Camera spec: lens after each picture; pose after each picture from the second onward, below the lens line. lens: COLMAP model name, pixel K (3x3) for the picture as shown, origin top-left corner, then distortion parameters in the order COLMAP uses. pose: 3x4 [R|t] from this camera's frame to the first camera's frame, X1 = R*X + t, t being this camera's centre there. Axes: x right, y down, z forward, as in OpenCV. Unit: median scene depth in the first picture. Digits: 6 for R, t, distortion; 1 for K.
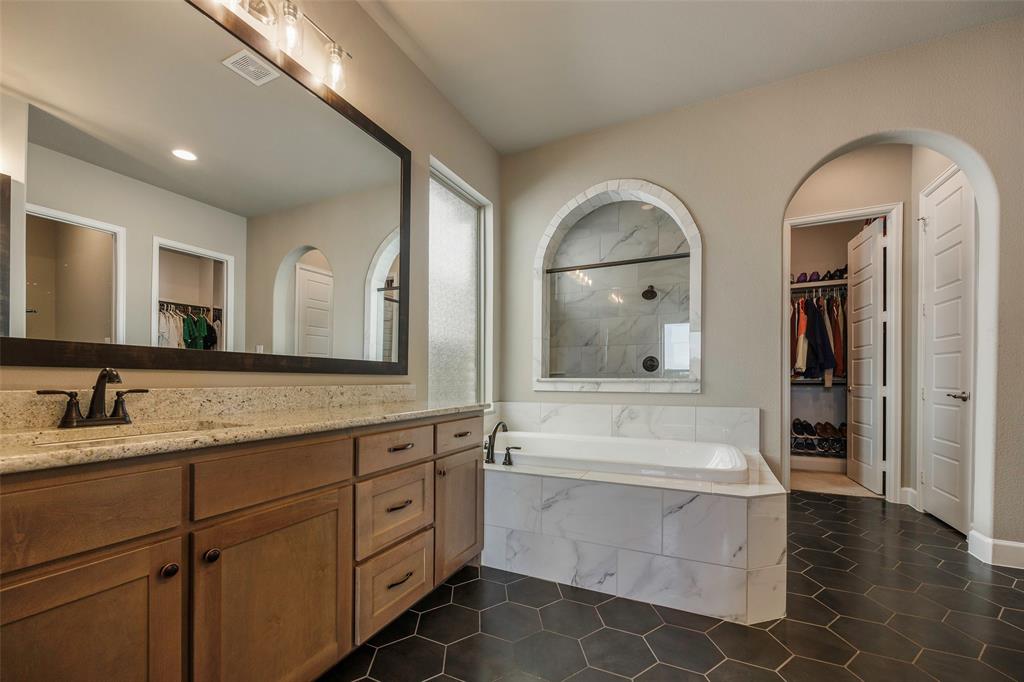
lens RADIAL K [[394.9, 0, 506.0], [0, 394.9, 386.9], [0, 0, 1]] dist [-0.001139, -0.000009]
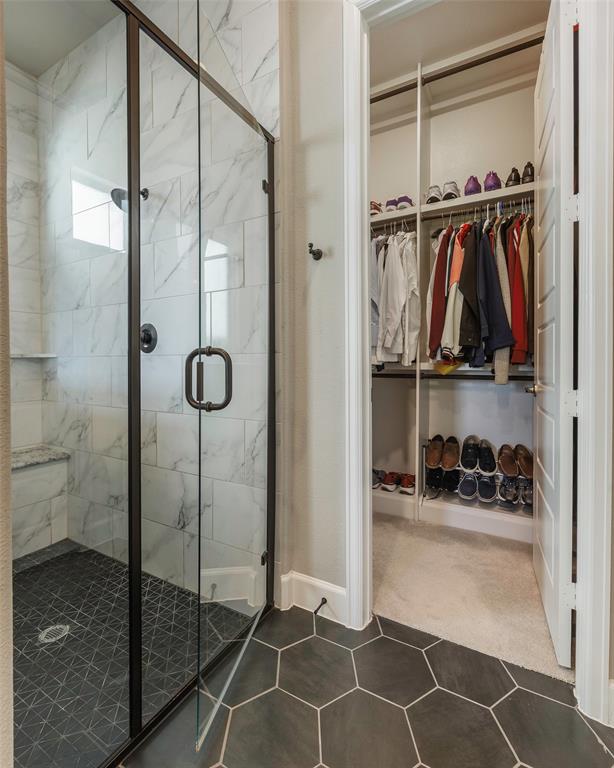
lens RADIAL K [[362.2, 0, 296.0], [0, 362.2, 375.1], [0, 0, 1]] dist [0.000844, 0.000161]
pose [[0.998785, 0.004519, -0.049067, 0.680585], [-0.004623, 0.999987, -0.002001, -0.010962], [0.049057, 0.002225, 0.998793, 0.610746]]
